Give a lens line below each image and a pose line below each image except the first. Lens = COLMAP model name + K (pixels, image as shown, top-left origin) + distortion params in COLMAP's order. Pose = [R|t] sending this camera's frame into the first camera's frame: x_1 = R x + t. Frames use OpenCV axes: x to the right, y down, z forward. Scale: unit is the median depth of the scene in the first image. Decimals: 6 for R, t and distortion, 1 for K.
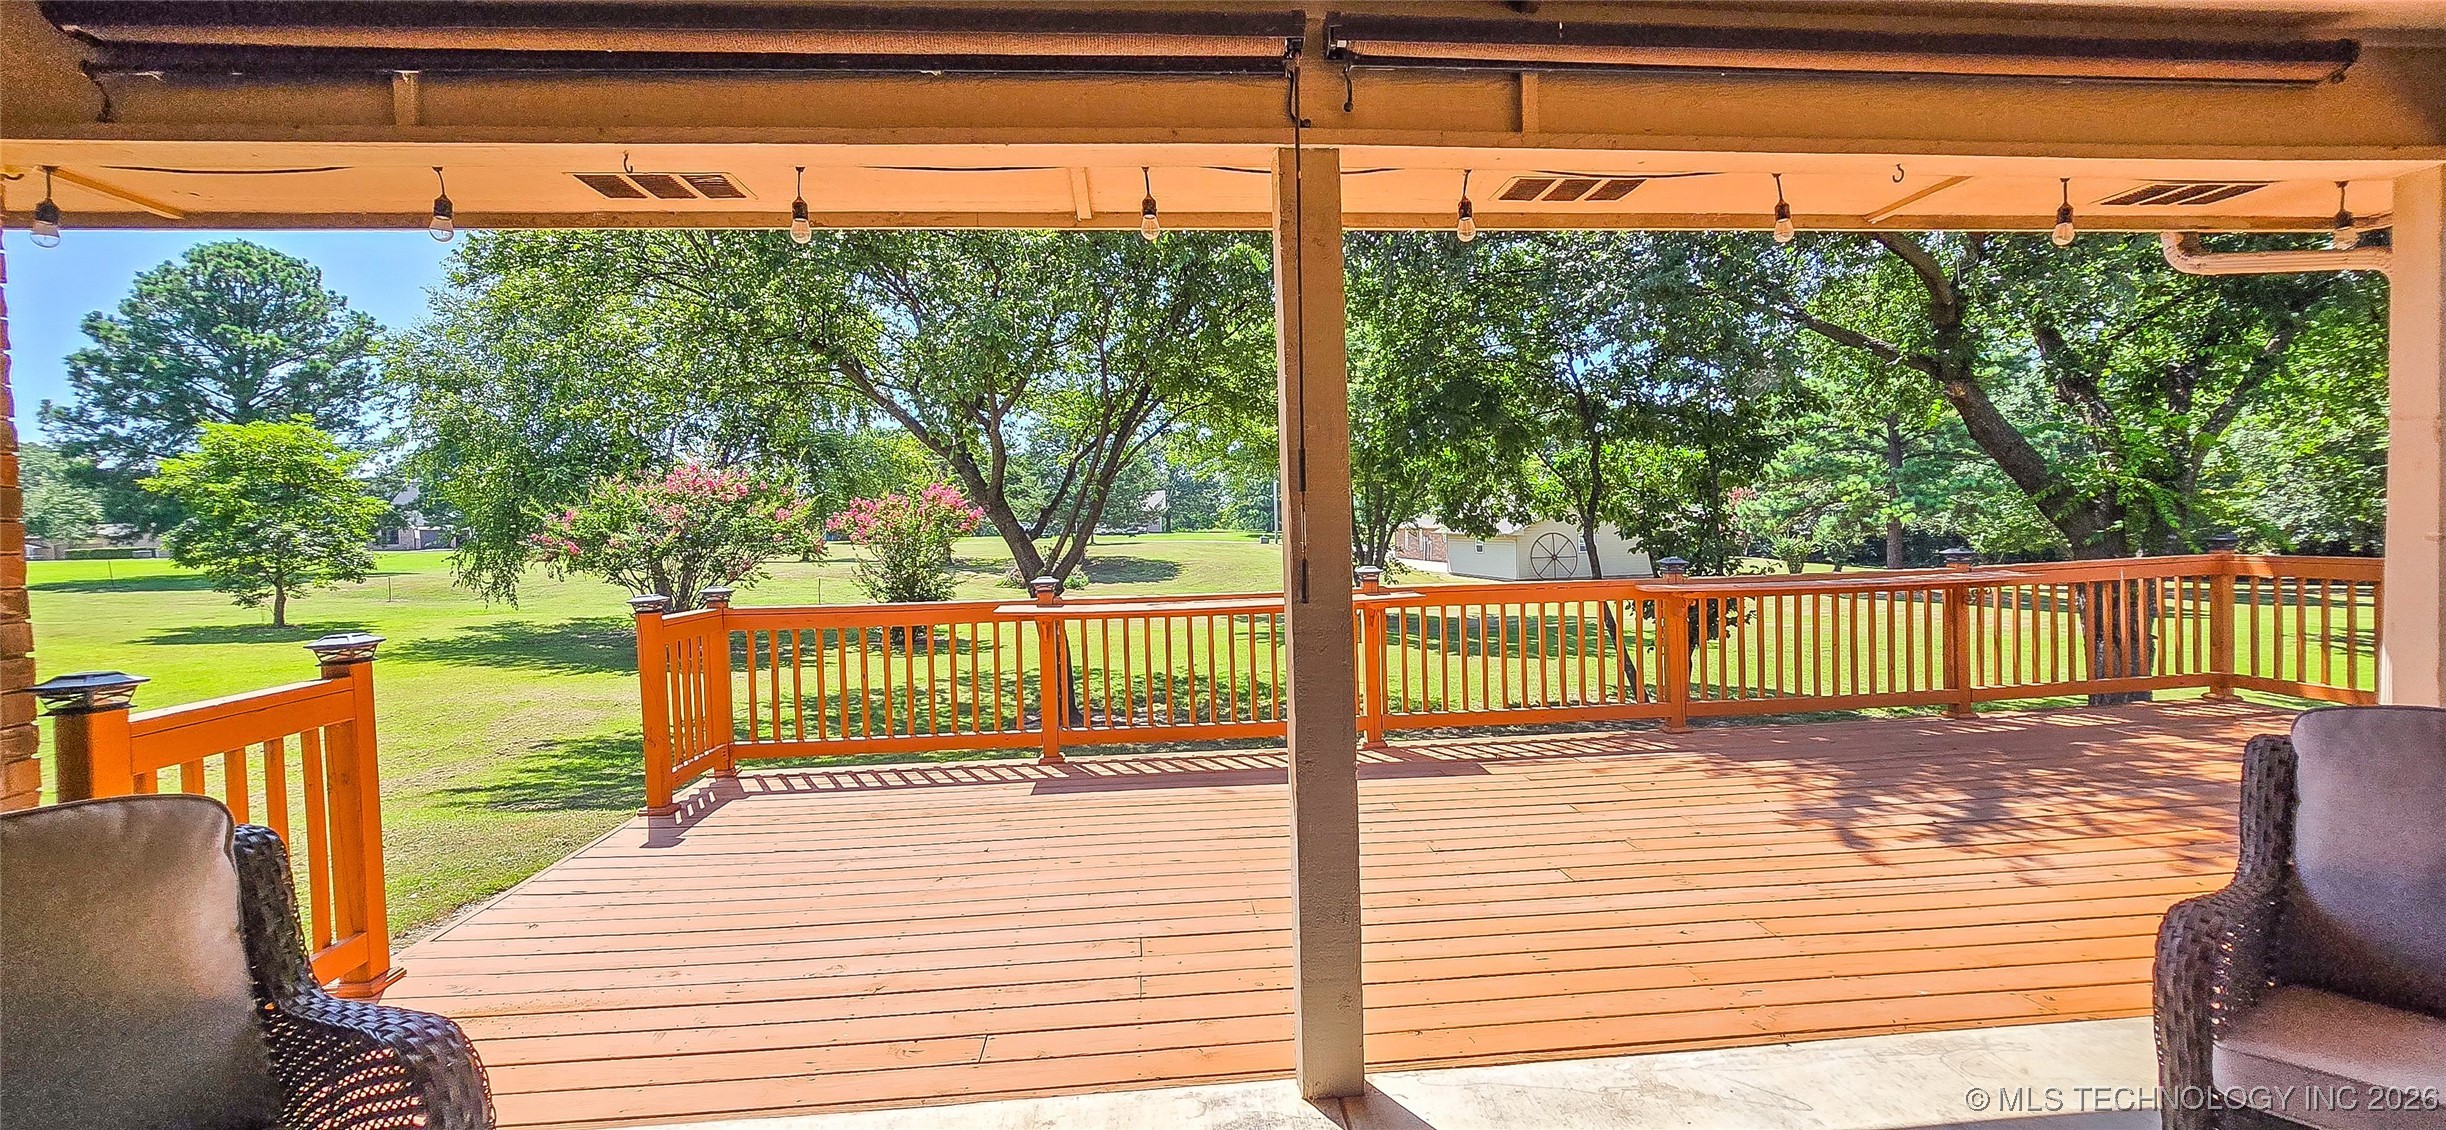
lens RADIAL K [[1016.8, 0, 1228.8], [0, 1016.8, 555.7], [0, 0, 1]] dist [-0.002069, -0.000148]
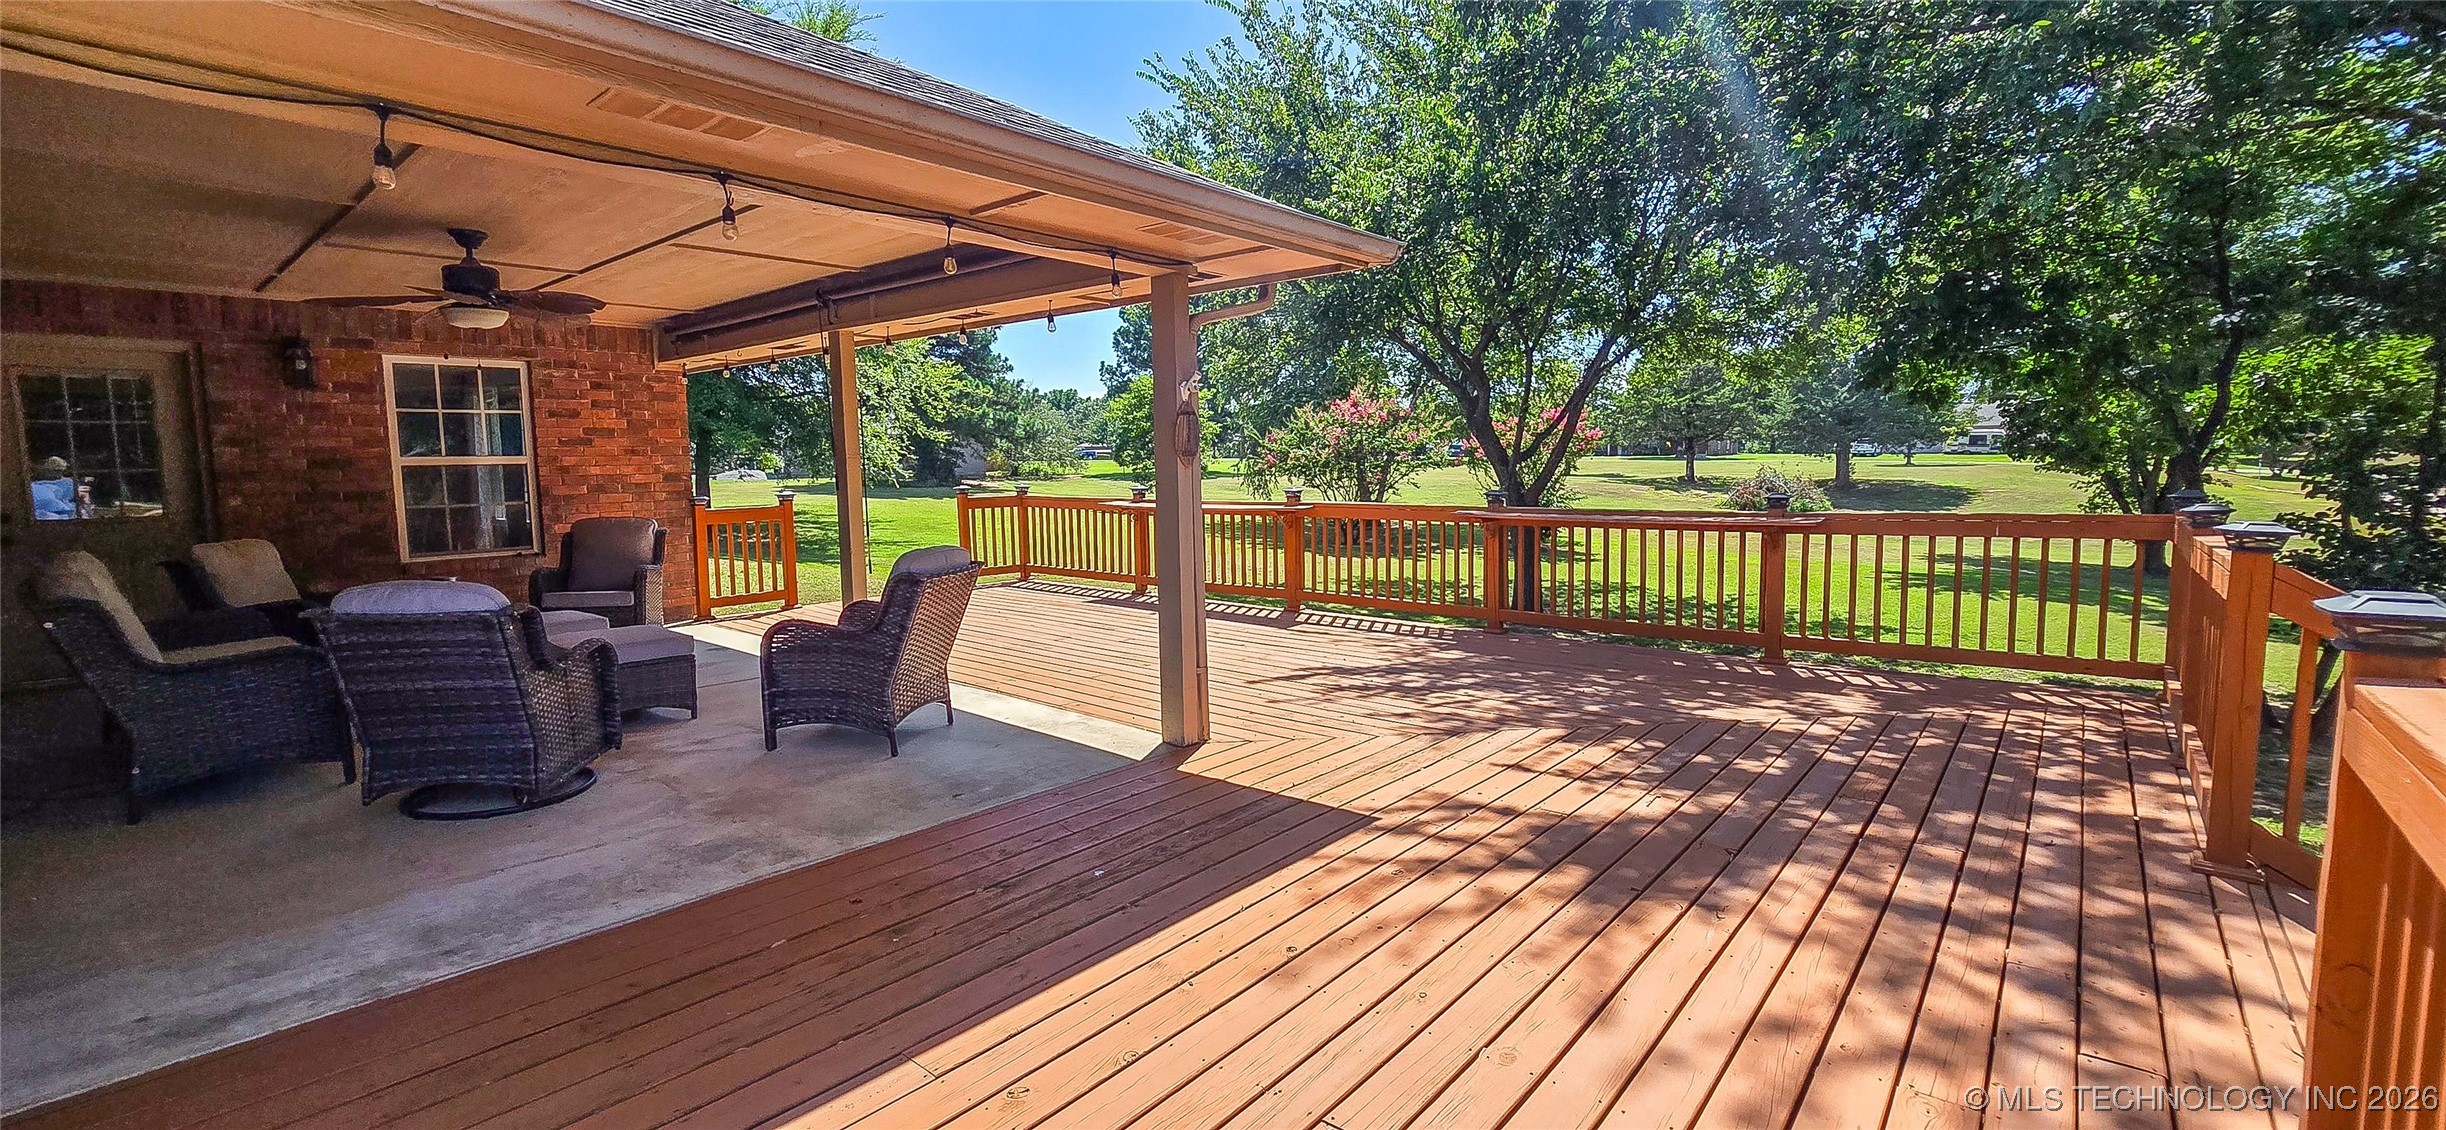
lens RADIAL K [[1016.8, 0, 1228.8], [0, 1016.8, 555.7], [0, 0, 1]] dist [-0.002069, -0.000148]
pose [[0.703183, 0.083175, -0.706127, 0.327001], [-0.022597, 0.995247, 0.094728, -0.007649], [0.710649, -0.050655, 0.701720, -0.013364]]
